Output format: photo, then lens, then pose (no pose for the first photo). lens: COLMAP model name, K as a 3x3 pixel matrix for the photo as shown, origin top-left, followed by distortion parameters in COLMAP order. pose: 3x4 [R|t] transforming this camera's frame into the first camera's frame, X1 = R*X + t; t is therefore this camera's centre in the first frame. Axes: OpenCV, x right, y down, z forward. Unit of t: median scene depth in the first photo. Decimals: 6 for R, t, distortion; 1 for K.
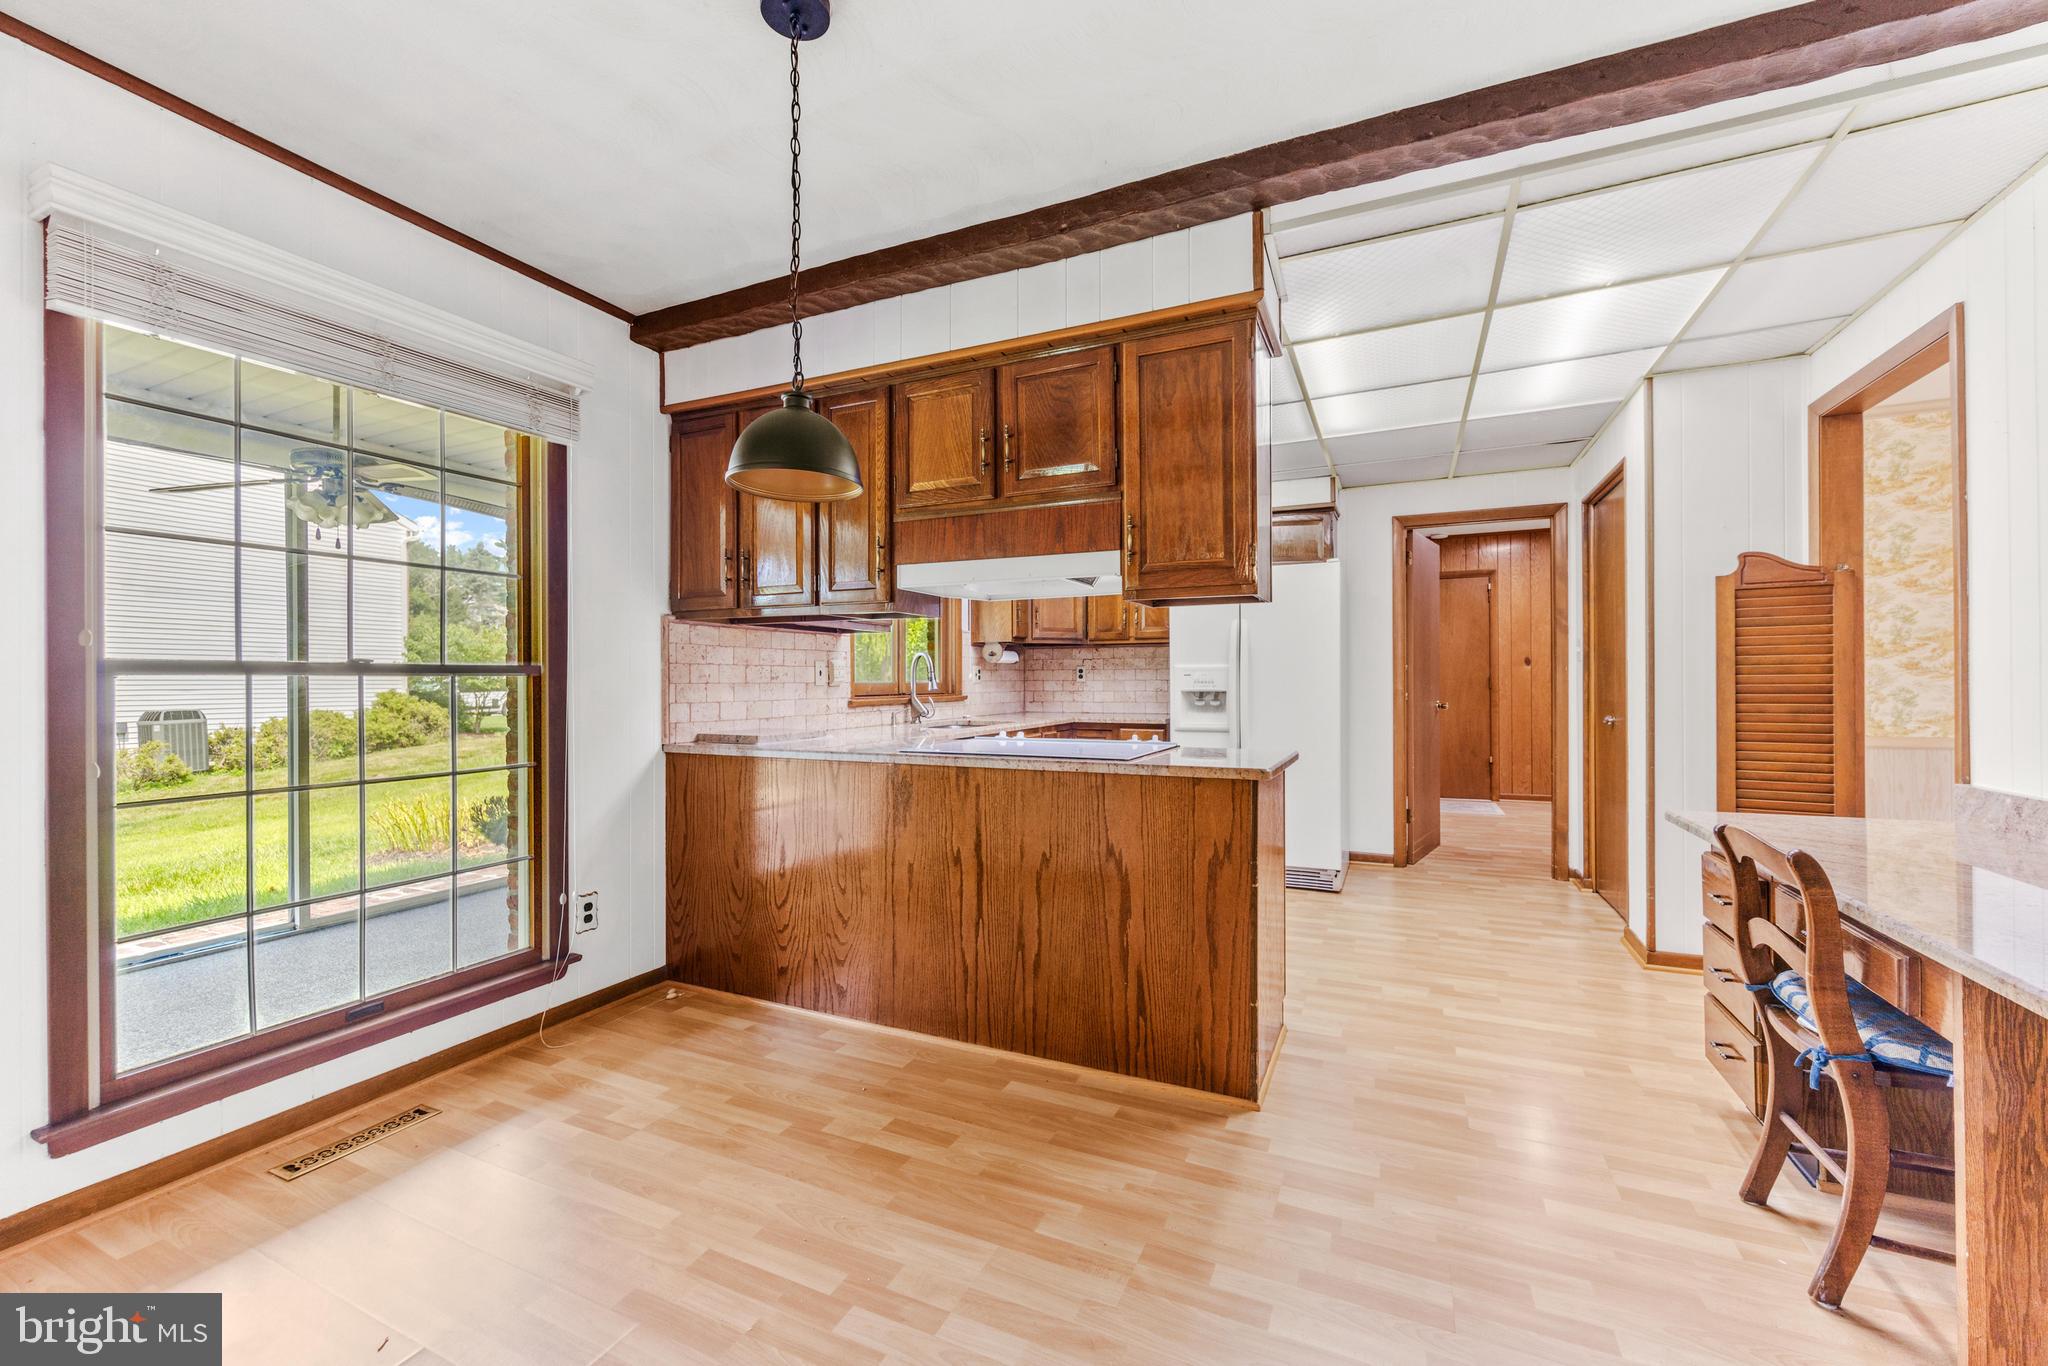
lens RADIAL K [[826.8, 0, 1023.2], [0, 826.8, 680.8], [0, 0, 1]] dist [-0.002398, 0.000337]
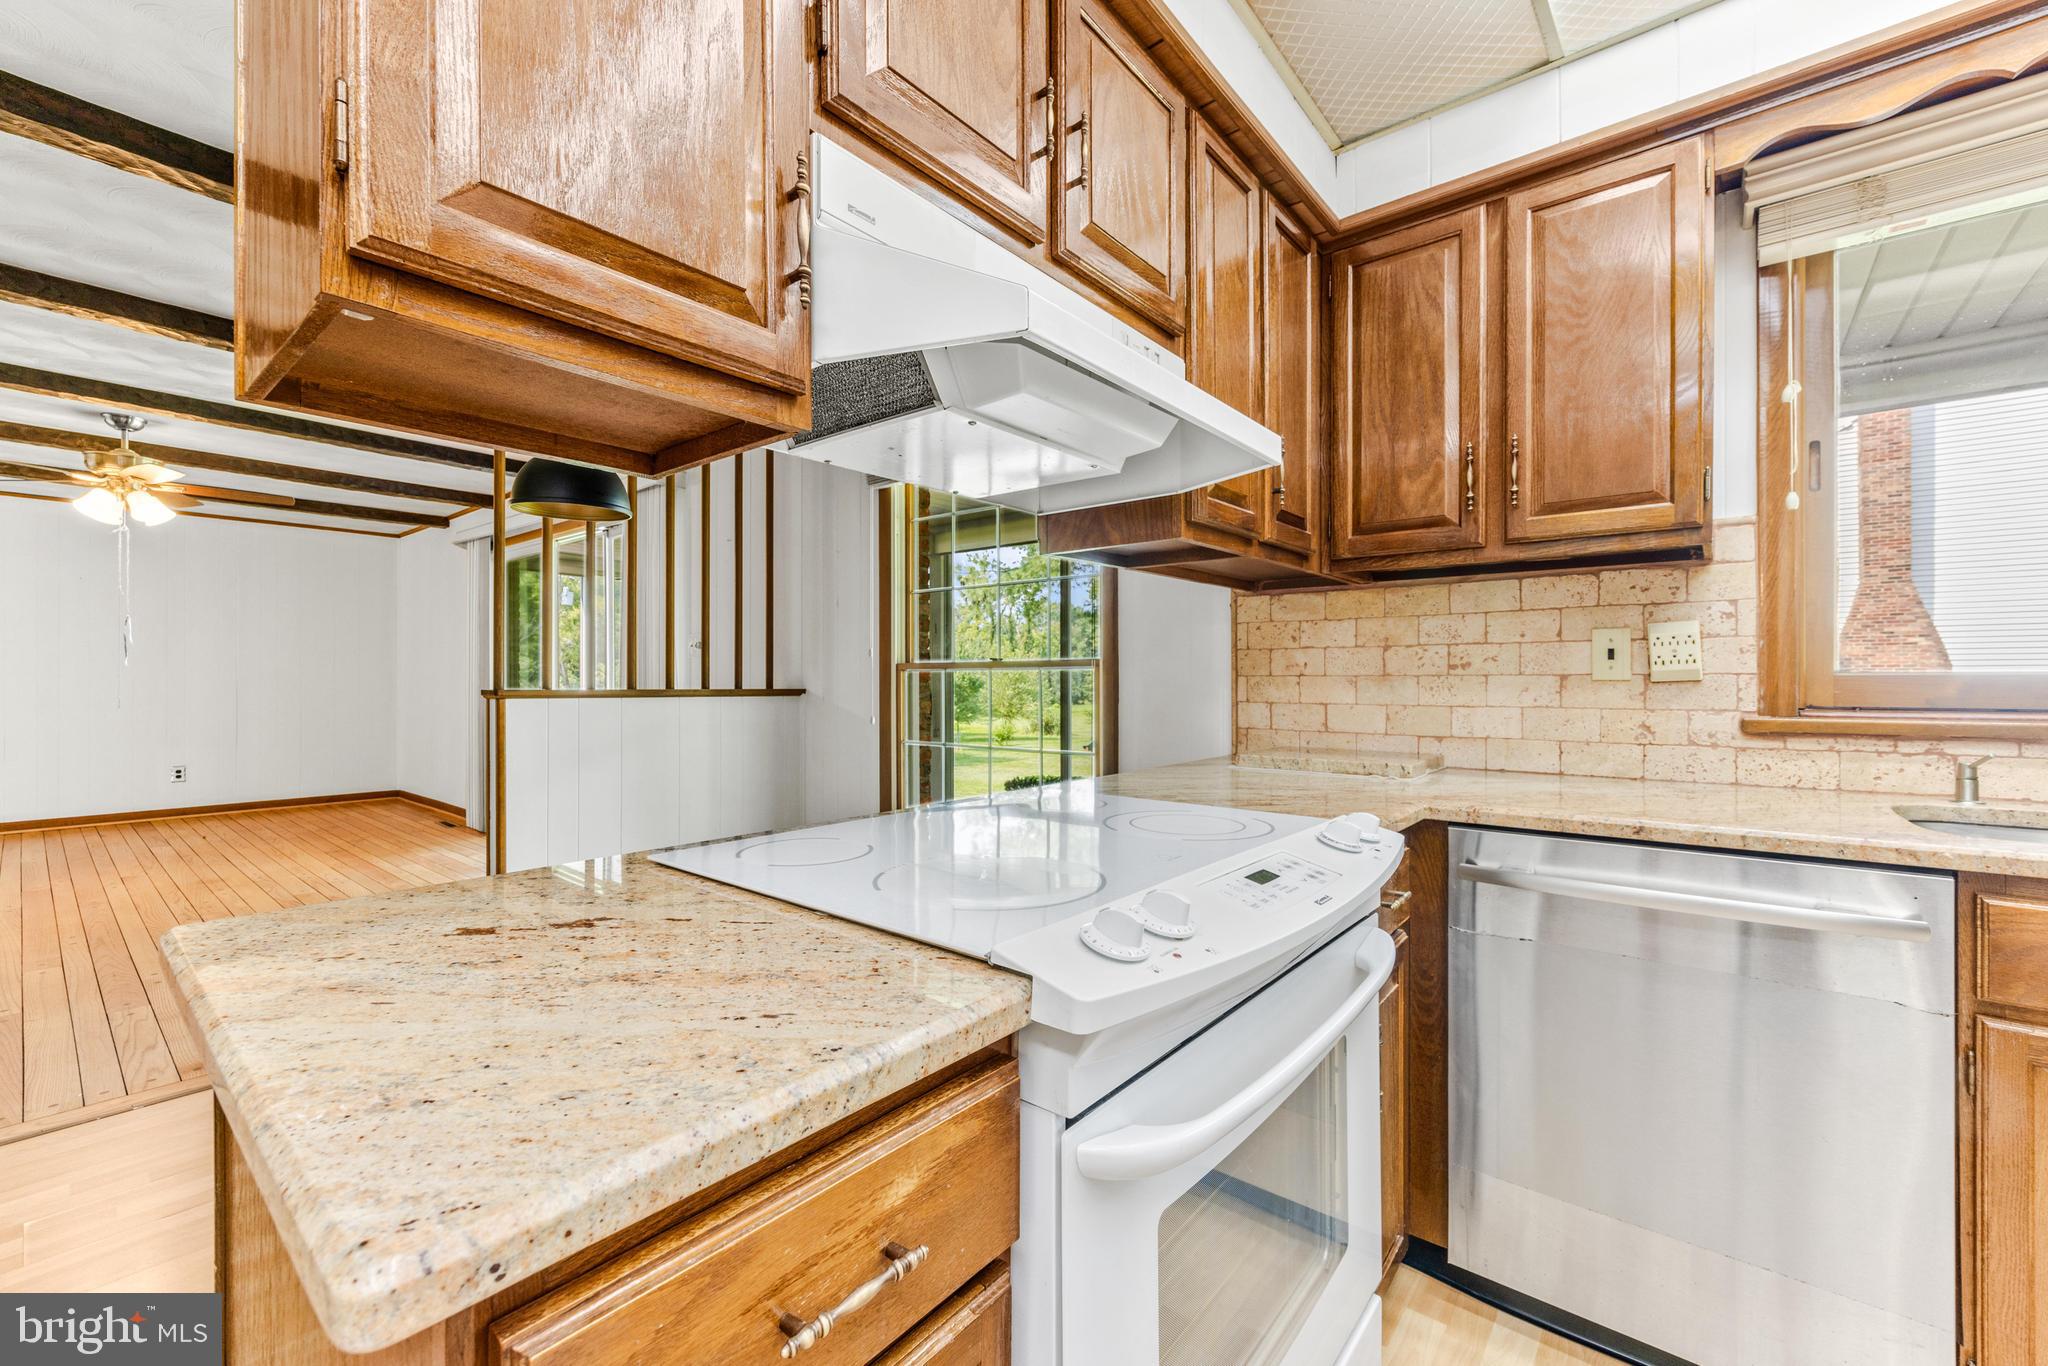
lens RADIAL K [[826.8, 0, 1021.2], [0, 826.8, 677.7], [0, 0, 1]] dist [-0.002398, 0.000337]
pose [[-0.258531, 0.001727, -0.966001, 0.427281], [0.003252, 0.999994, 0.000917, 0.003652], [0.965998, -0.002904, -0.258535, 1.158141]]
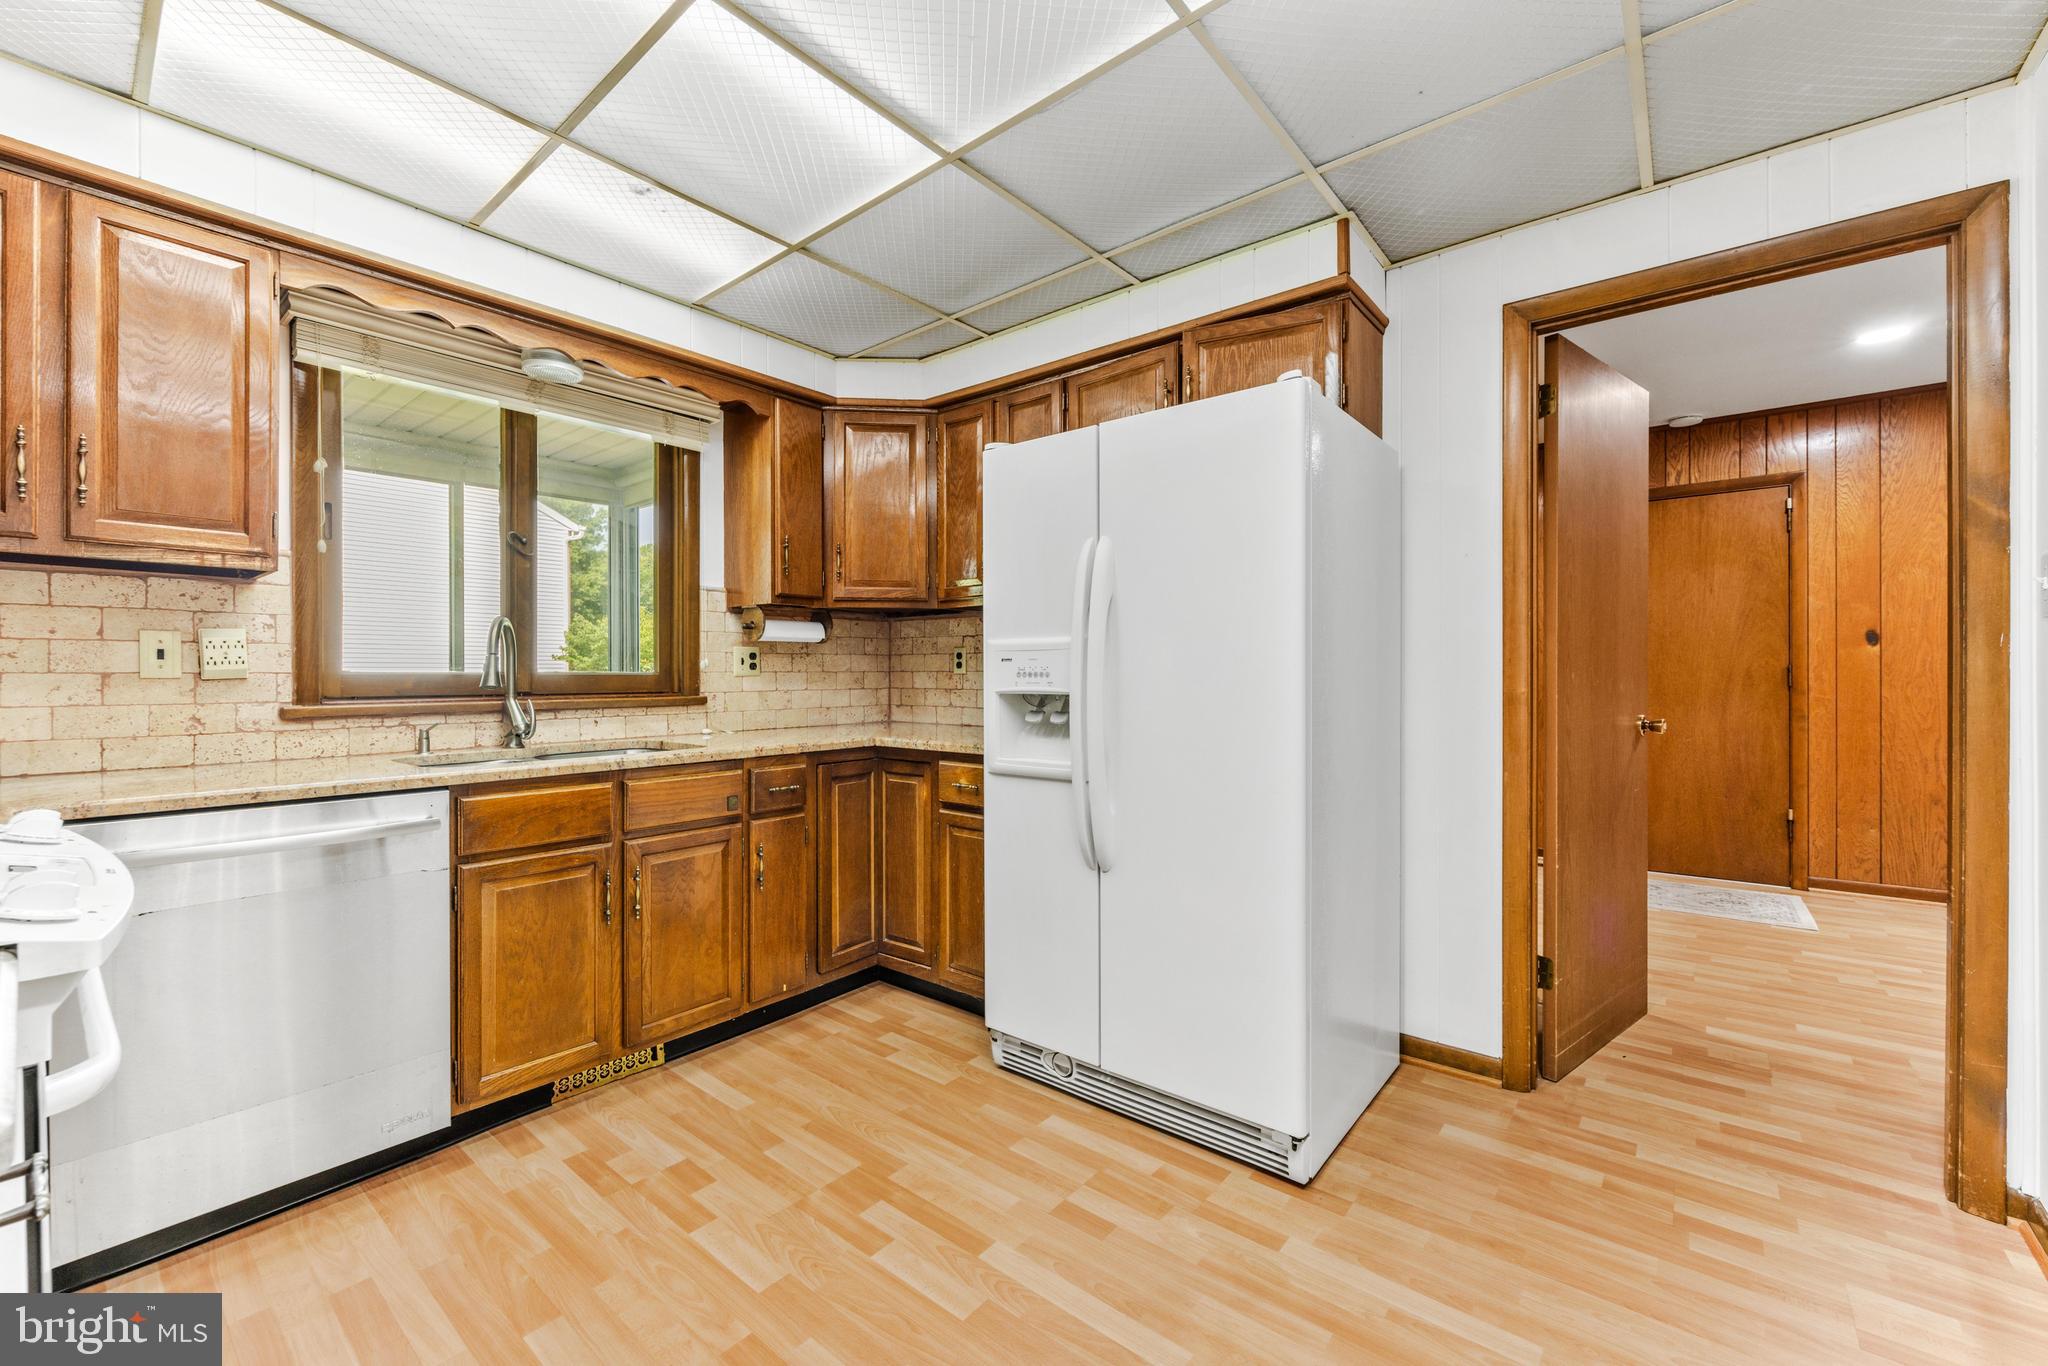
lens RADIAL K [[826.8, 0, 1012.1], [0, 826.8, 680.9], [0, 0, 1]] dist [-0.002398, 0.000337]
pose [[0.966754, 0.004132, -0.255676, 0.570385], [-0.001784, 0.999954, 0.009414, 0.001948], [0.255703, -0.008644, 0.966717, 0.932061]]
